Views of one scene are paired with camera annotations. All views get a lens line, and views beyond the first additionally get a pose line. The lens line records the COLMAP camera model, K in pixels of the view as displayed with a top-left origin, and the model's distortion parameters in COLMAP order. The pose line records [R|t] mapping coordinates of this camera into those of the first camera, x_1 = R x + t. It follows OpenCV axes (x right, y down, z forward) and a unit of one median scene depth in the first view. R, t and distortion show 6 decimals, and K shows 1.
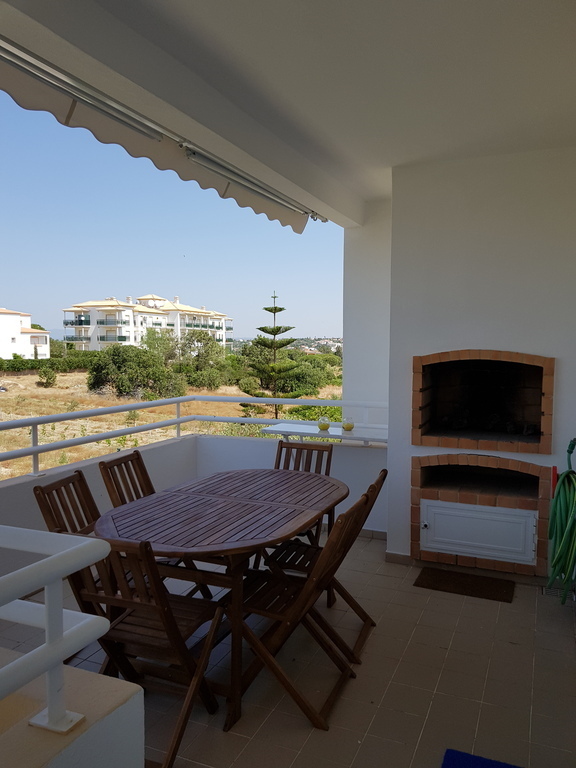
lens RADIAL K [[588.7, 0, 305.8], [0, 588.7, 392.6], [0, 0, 1]] dist [0.072241, -0.060547]
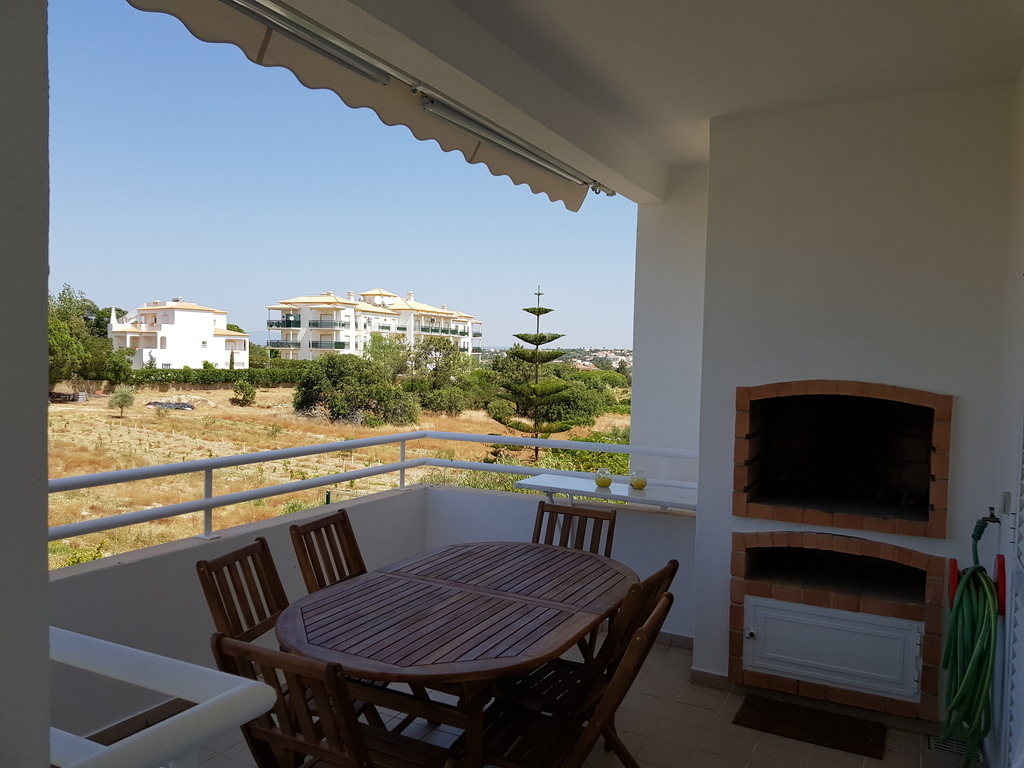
lens RADIAL K [[785.0, 0, 512.9], [0, 785.0, 391.5], [0, 0, 1]] dist [0.072241, -0.060547]
pose [[0.996383, 0.022886, -0.081837, -0.003727], [-0.025899, 0.999018, -0.035937, -0.016281], [0.080934, 0.037926, 0.995998, 0.055655]]
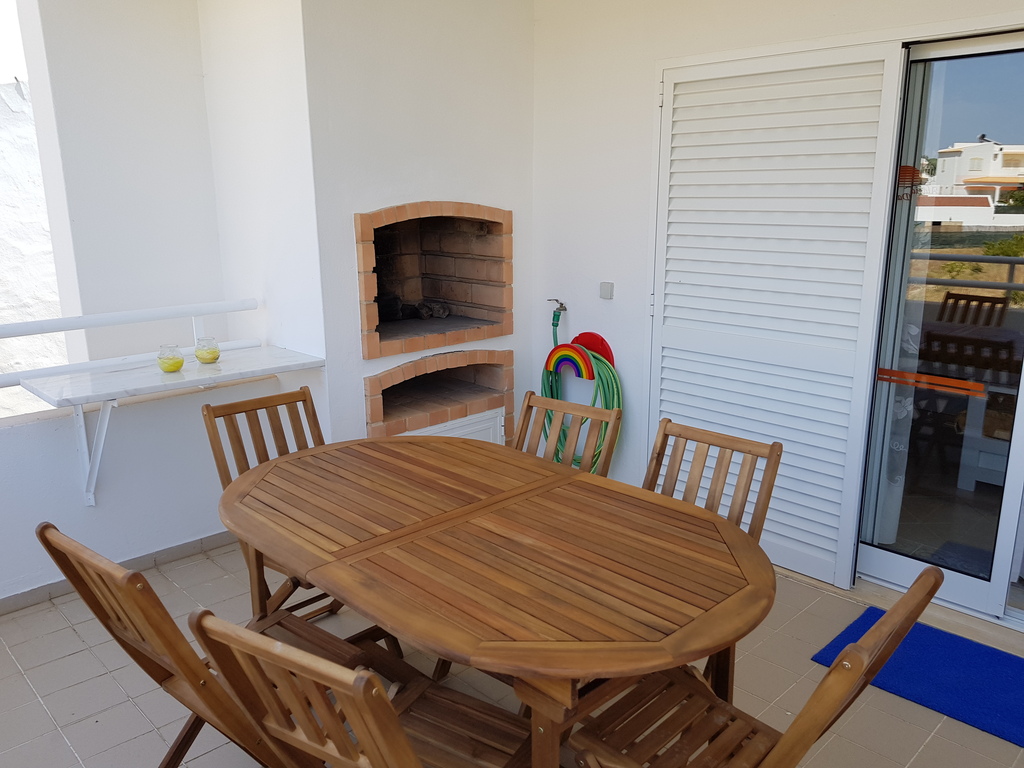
lens RADIAL K [[785.0, 0, 514.4], [0, 785.0, 386.1], [0, 0, 1]] dist [0.072241, -0.060547]
pose [[0.384042, -0.224214, 0.895678, -0.516005], [0.077439, 0.974471, 0.210734, -0.047743], [-0.920062, -0.011570, 0.391601, 0.539217]]
